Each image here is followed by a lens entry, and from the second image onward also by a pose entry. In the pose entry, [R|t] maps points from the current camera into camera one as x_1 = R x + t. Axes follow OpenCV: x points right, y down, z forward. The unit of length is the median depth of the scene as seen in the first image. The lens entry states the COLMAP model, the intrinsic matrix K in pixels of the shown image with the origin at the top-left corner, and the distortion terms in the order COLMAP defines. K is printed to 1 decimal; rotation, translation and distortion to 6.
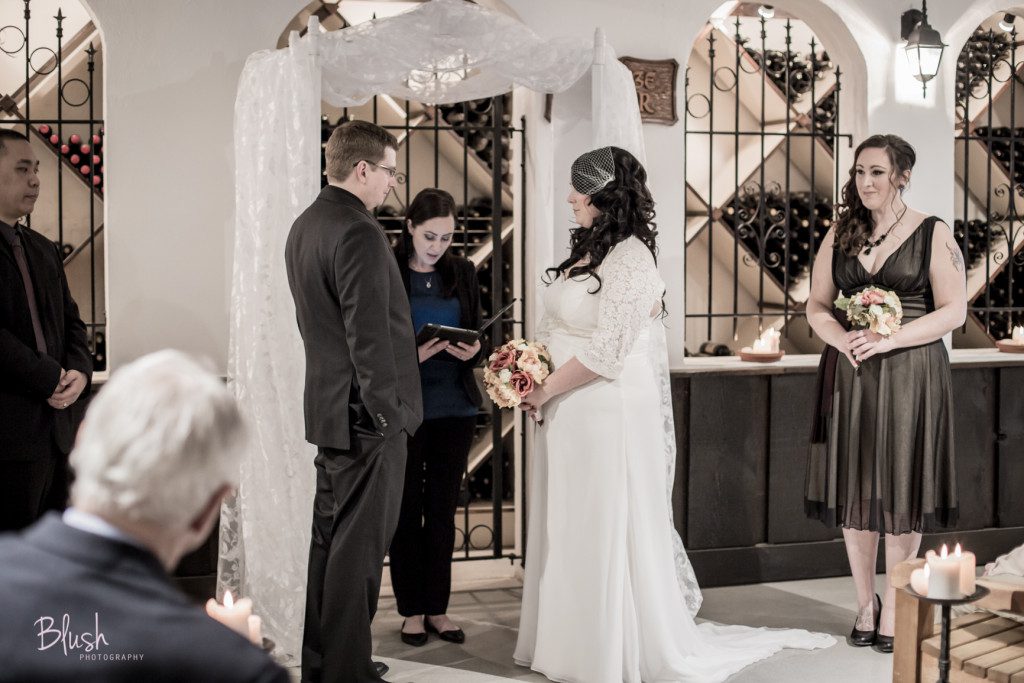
lens RADIAL K [[1830.2, 0, 512.0], [0, 1830.2, 341.5], [0, 0, 1]] dist [-0.251149, -0.083611]
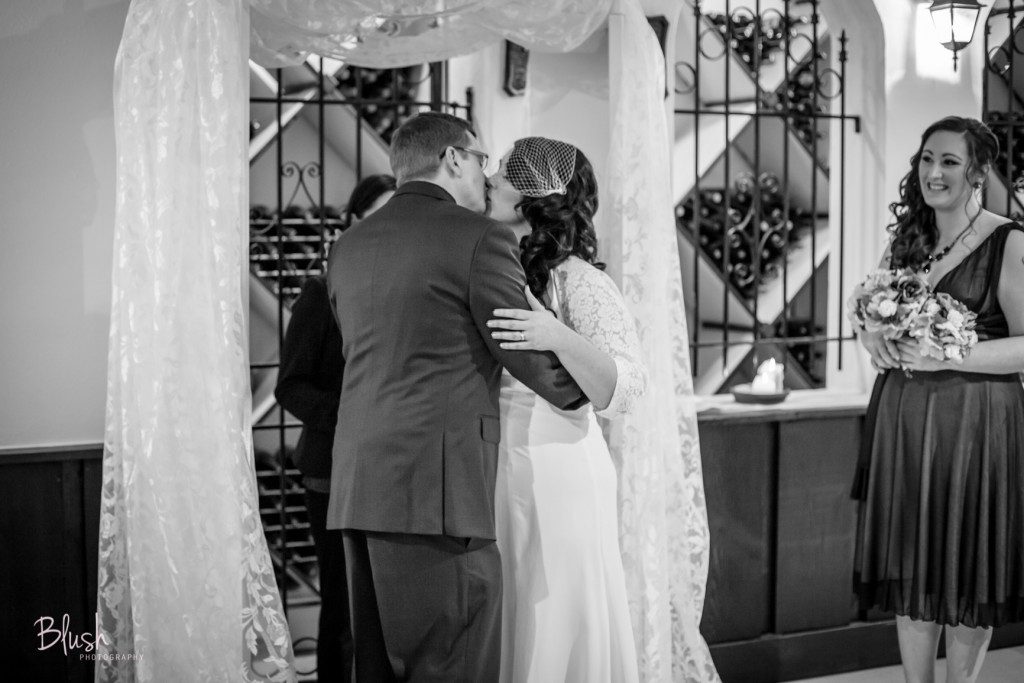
lens RADIAL K [[1830.2, 0, 512.0], [0, 1830.2, 341.5], [0, 0, 1]] dist [-0.251149, -0.083611]
pose [[0.984692, -0.012136, 0.173879, -0.124661], [0.011199, 0.999917, 0.006369, -0.025885], [-0.173942, -0.004324, 0.984746, 0.289595]]
